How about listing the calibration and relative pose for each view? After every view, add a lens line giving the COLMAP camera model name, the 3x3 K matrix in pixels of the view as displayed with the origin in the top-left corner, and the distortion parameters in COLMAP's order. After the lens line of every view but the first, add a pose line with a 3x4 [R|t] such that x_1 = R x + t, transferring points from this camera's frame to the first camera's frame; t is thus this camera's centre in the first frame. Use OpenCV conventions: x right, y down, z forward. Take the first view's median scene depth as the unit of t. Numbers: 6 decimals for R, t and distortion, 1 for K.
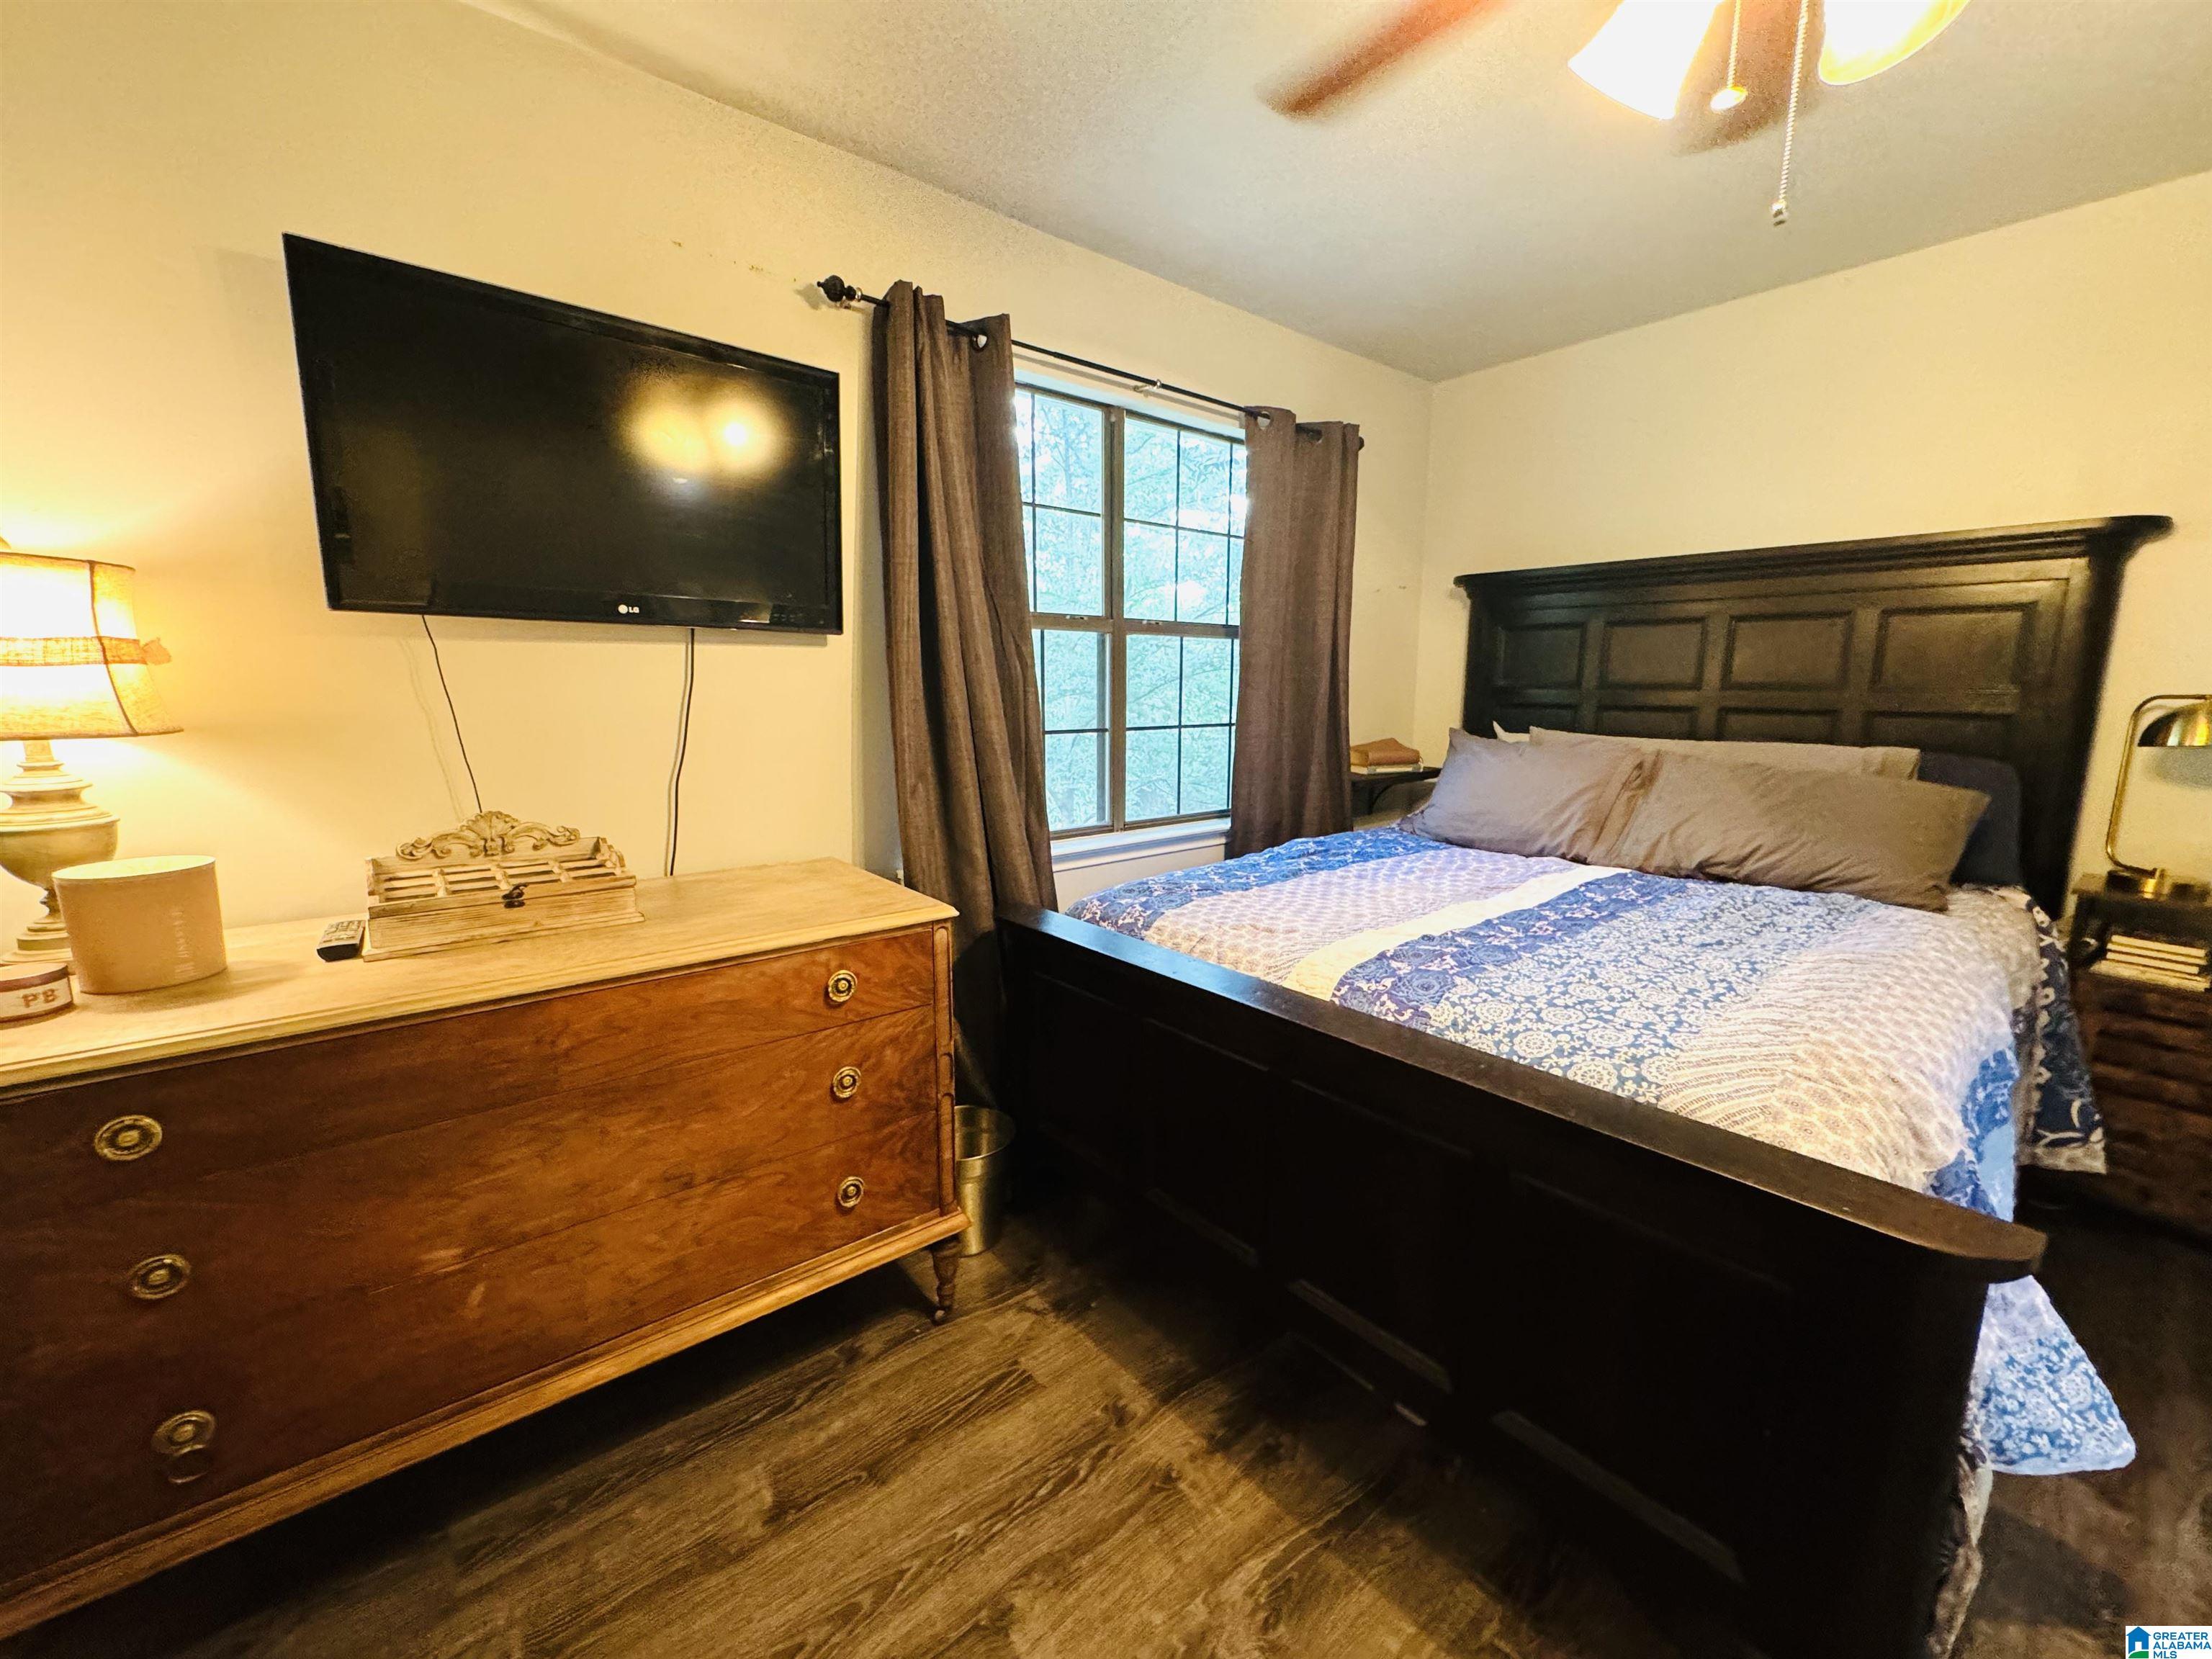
lens RADIAL K [[889.7, 0, 1107.4], [0, 889.7, 825.2], [0, 0, 1]] dist [0.000759, 0.001110]
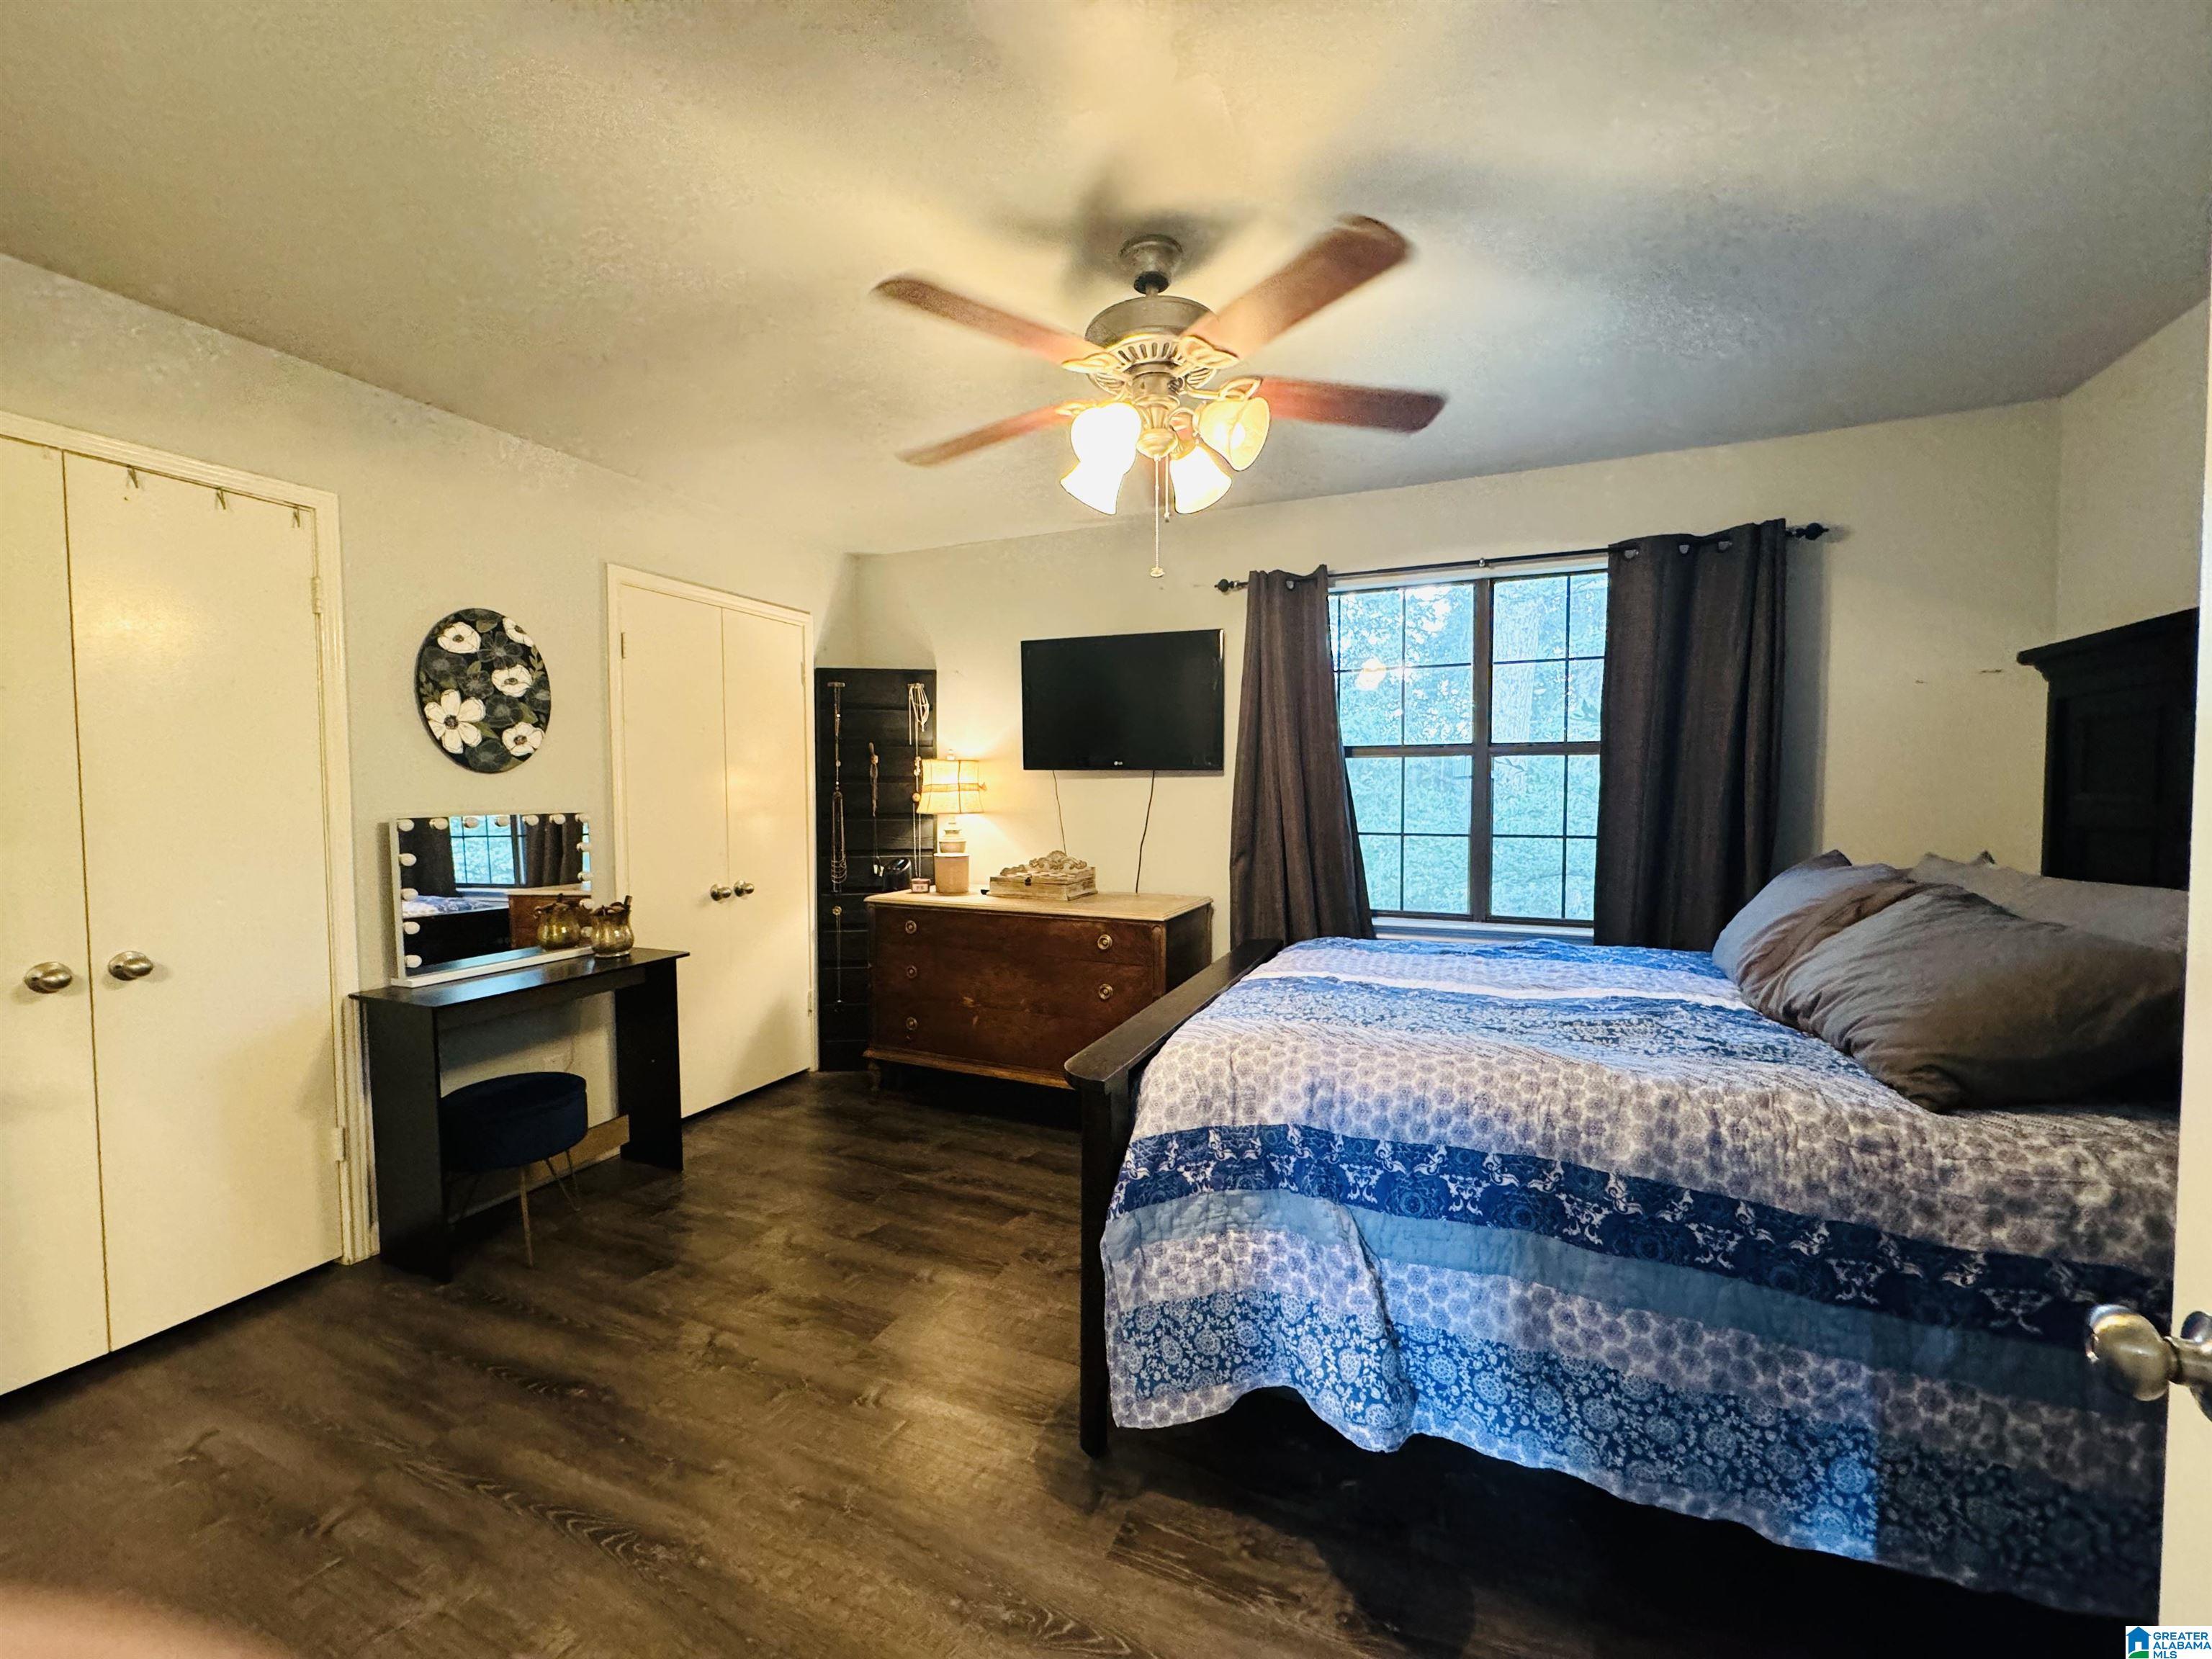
lens RADIAL K [[889.7, 0, 1106.9], [0, 889.7, 826.7], [0, 0, 1]] dist [0.000759, 0.001110]
pose [[0.453073, 0.029756, -0.890977, 1.131449], [-0.138470, 0.989662, -0.037362, -0.006440], [0.880654, 0.140301, 0.452509, 0.025708]]
